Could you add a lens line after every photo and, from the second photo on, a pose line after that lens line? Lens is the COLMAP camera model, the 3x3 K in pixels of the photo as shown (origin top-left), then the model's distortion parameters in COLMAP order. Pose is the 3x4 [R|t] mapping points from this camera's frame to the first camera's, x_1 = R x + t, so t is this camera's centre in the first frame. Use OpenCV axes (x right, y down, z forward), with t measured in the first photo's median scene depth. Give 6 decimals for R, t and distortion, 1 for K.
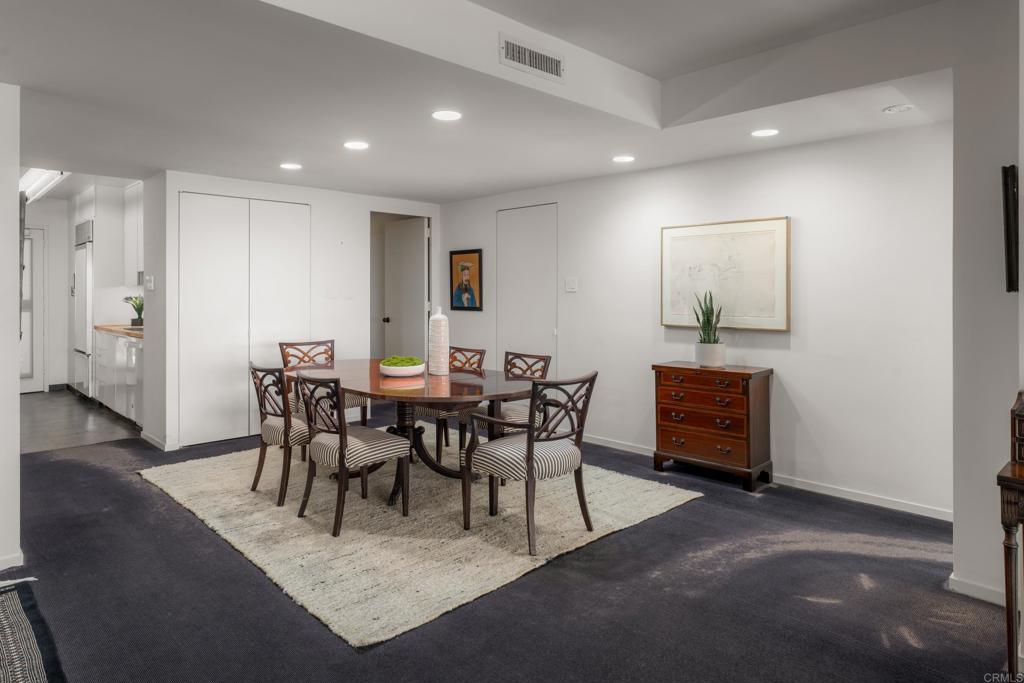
lens RADIAL K [[616.5, 0, 504.5], [0, 616.5, 343.9], [0, 0, 1]] dist [-0.007600, -0.001721]
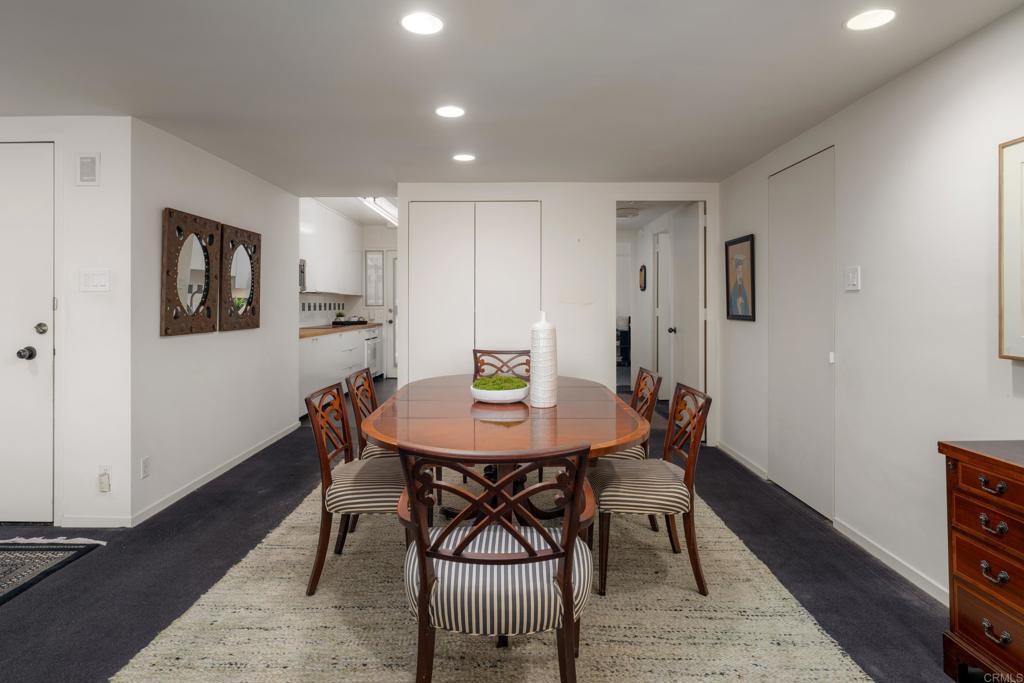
lens RADIAL K [[564.9, 0, 501.2], [0, 564.9, 329.9], [0, 0, 1]] dist [0.000984, -0.002477]
pose [[0.715932, 0.031566, -0.697456, 0.250789], [-0.057394, 0.998257, -0.013735, -0.021163], [0.695807, 0.049863, 0.716496, 0.391936]]
